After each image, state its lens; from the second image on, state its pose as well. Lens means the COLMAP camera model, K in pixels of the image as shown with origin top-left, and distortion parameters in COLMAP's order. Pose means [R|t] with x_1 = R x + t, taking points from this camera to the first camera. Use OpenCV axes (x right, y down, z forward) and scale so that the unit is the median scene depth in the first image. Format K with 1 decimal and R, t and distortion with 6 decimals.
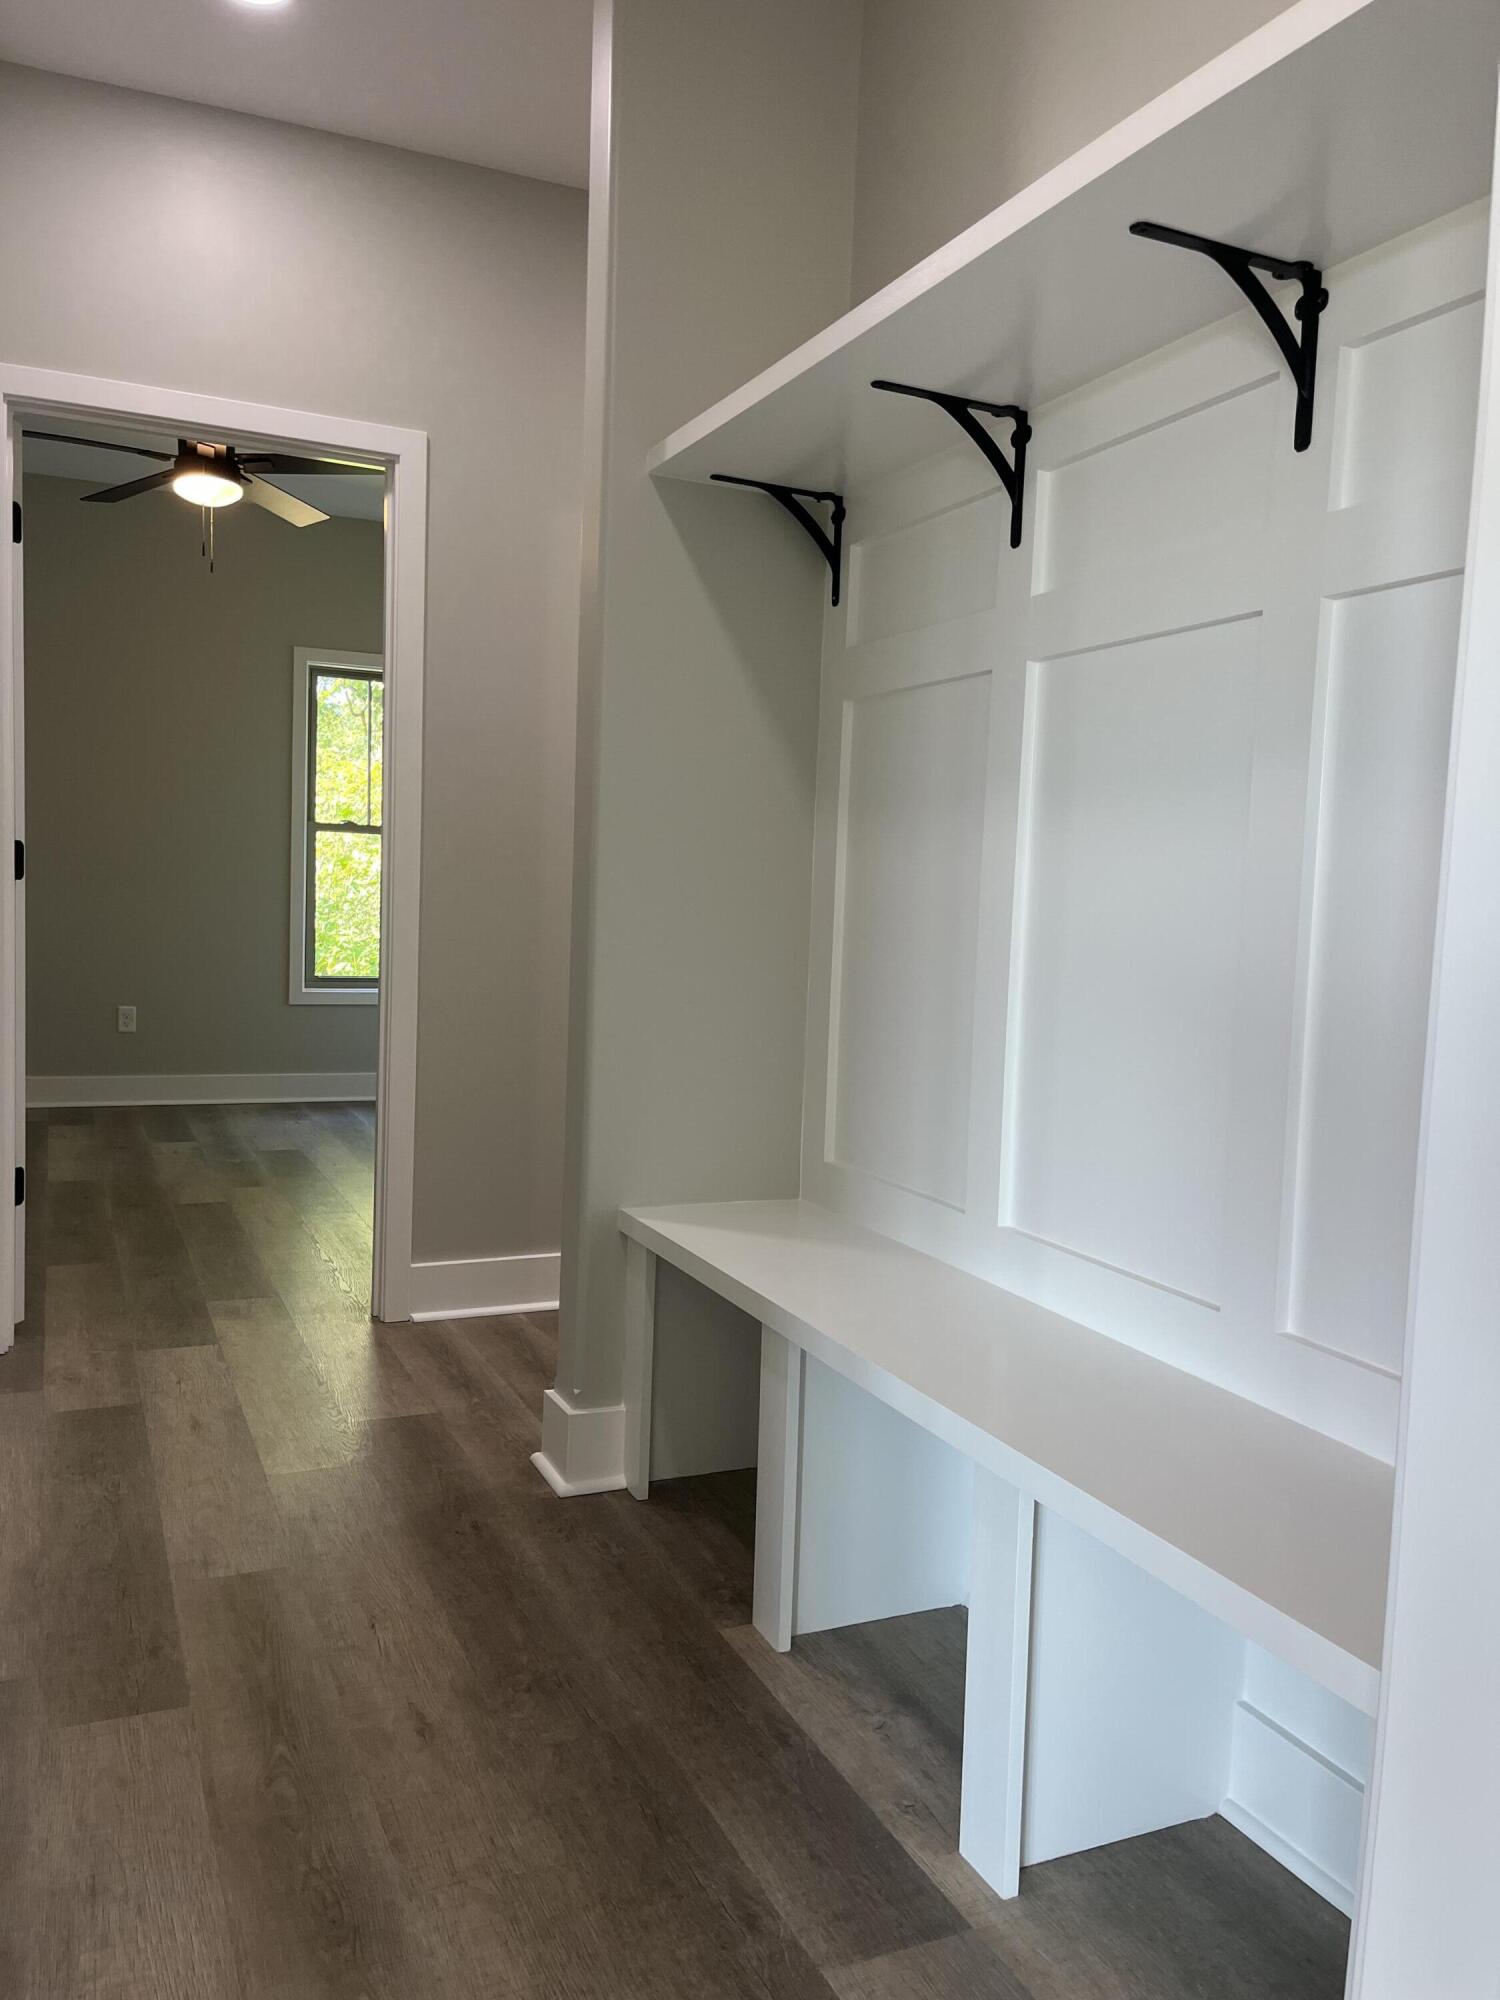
lens RADIAL K [[1527.8, 0, 734.9], [0, 1527.8, 1006.3], [0, 0, 1]] dist [0.037354, -0.003156]
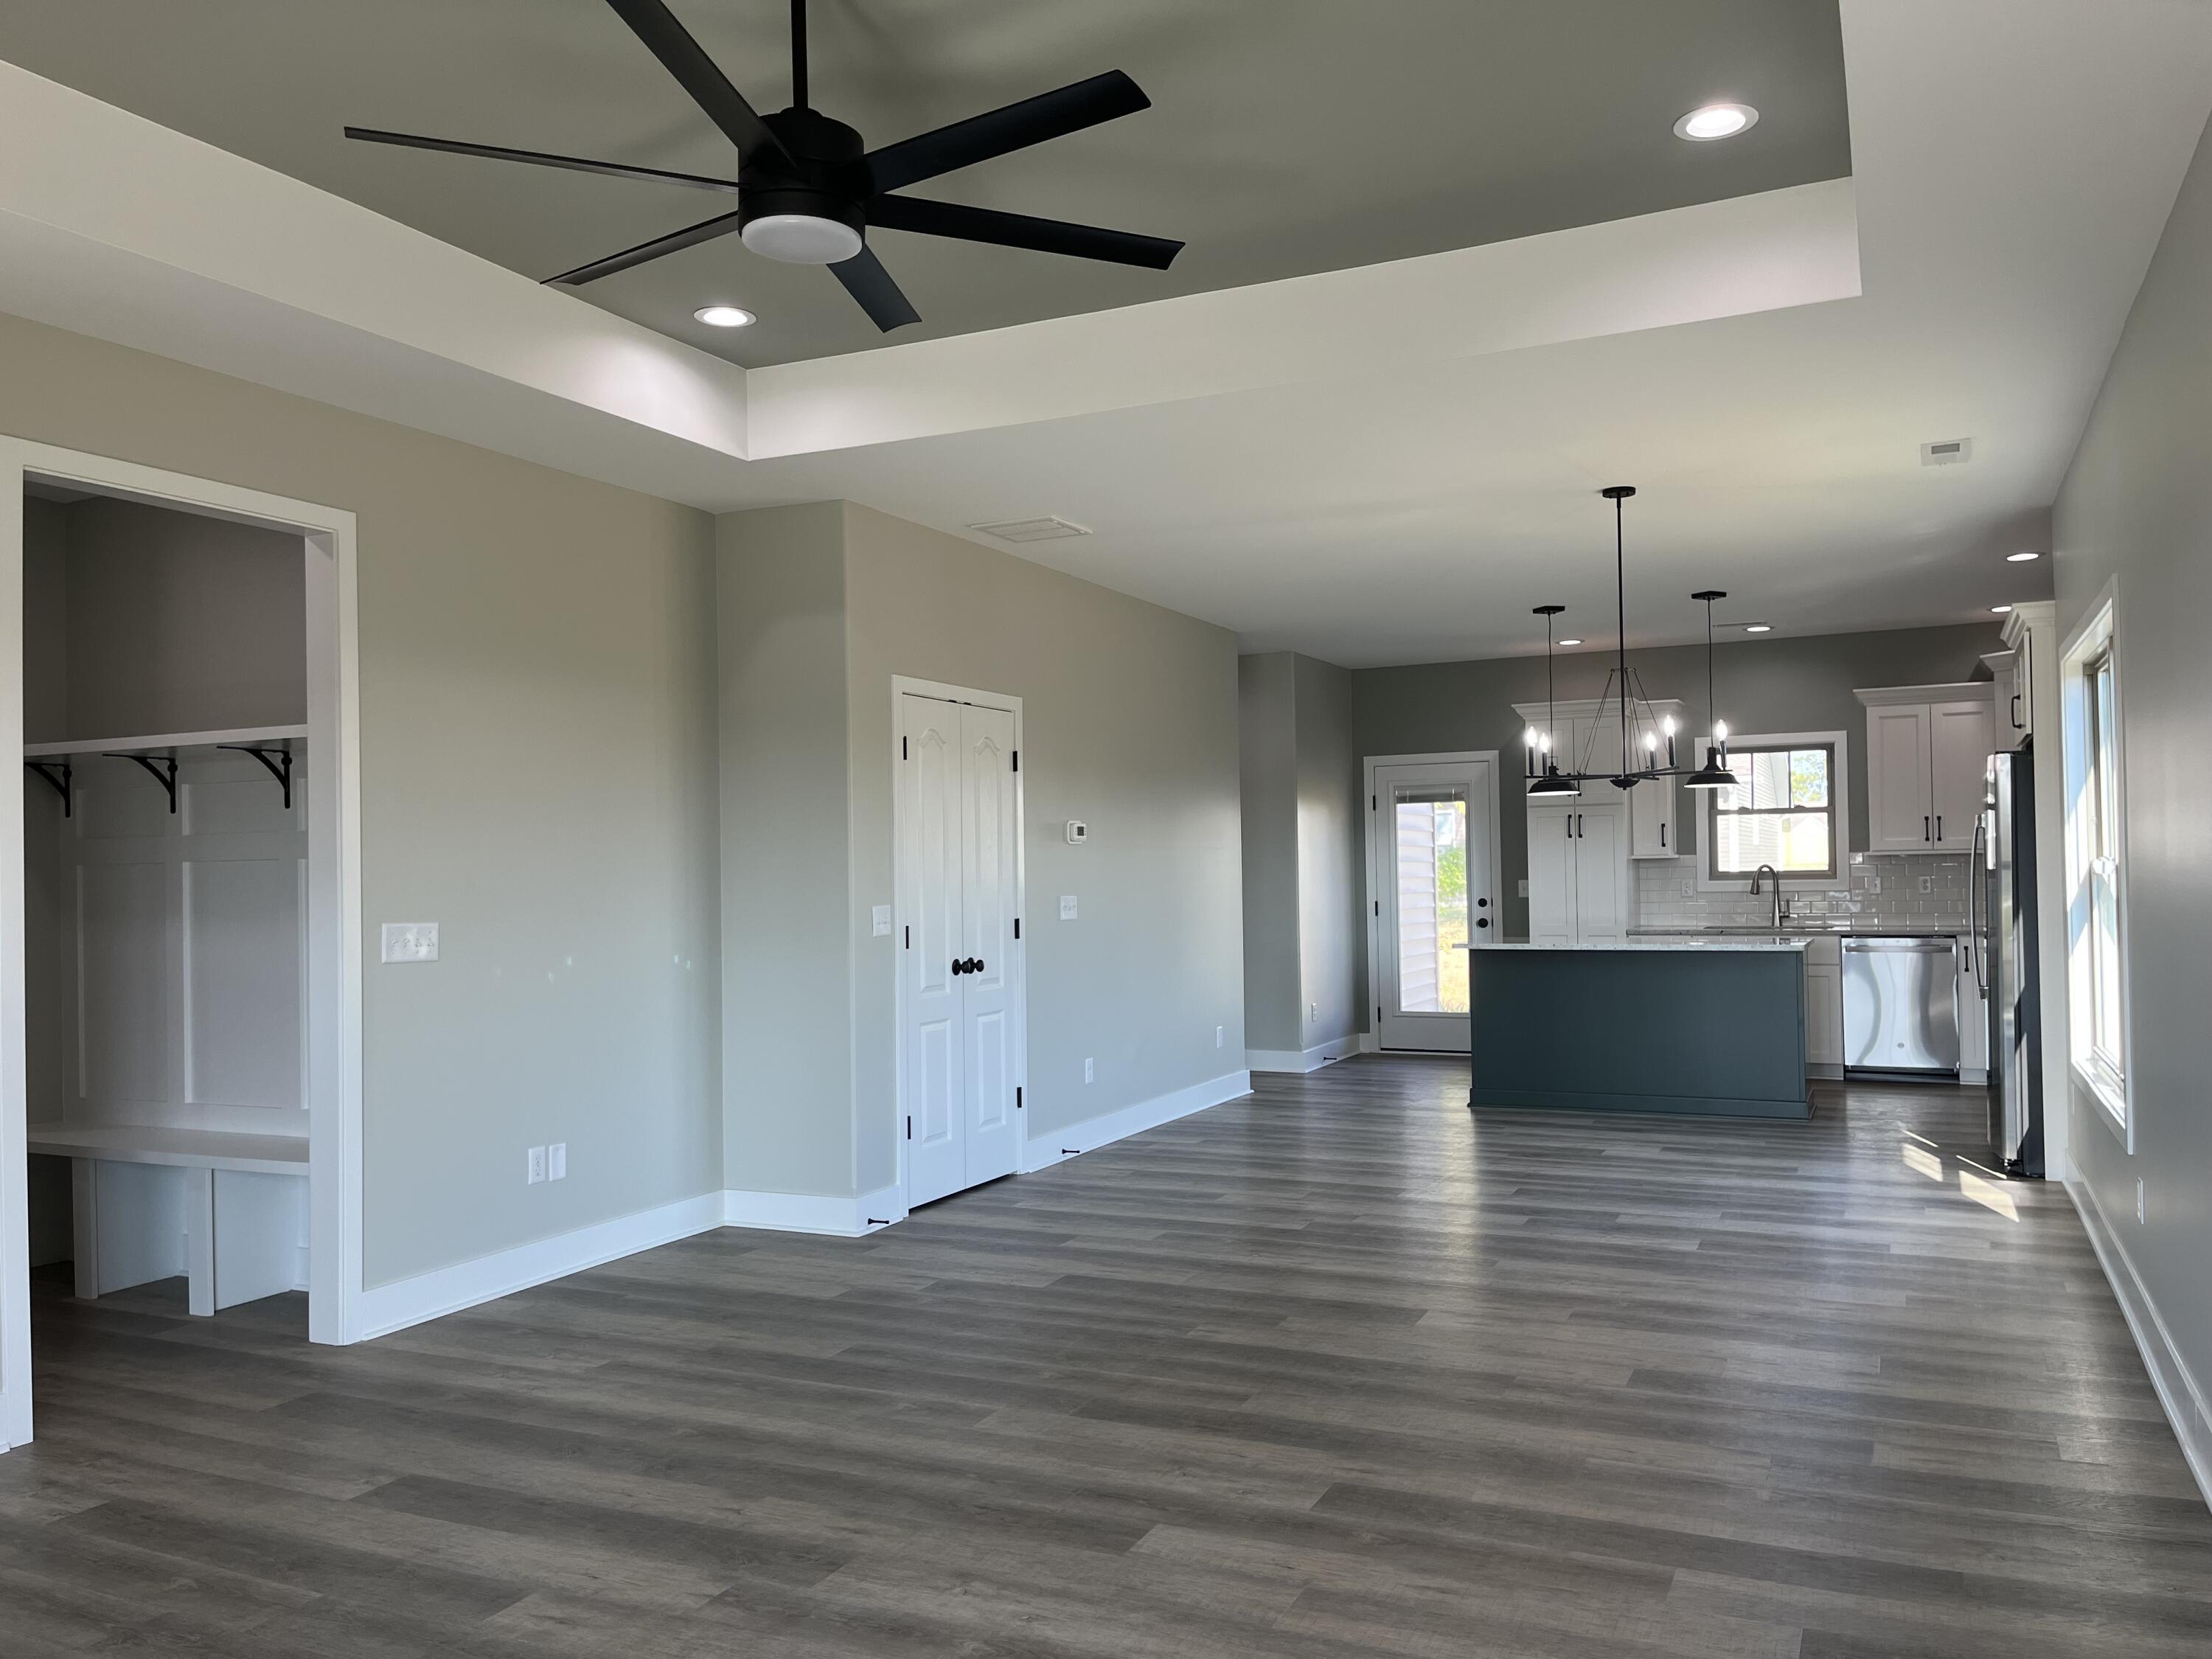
lens RADIAL K [[1689.8, 0, 1098.0], [0, 1689.8, 836.0], [0, 0, 1]] dist [0.037354, -0.003156]
pose [[0.767169, -0.043009, 0.640001, -0.410296], [0.093310, 0.994619, -0.045010, -0.013460], [-0.634622, 0.094249, 0.767054, -1.922568]]
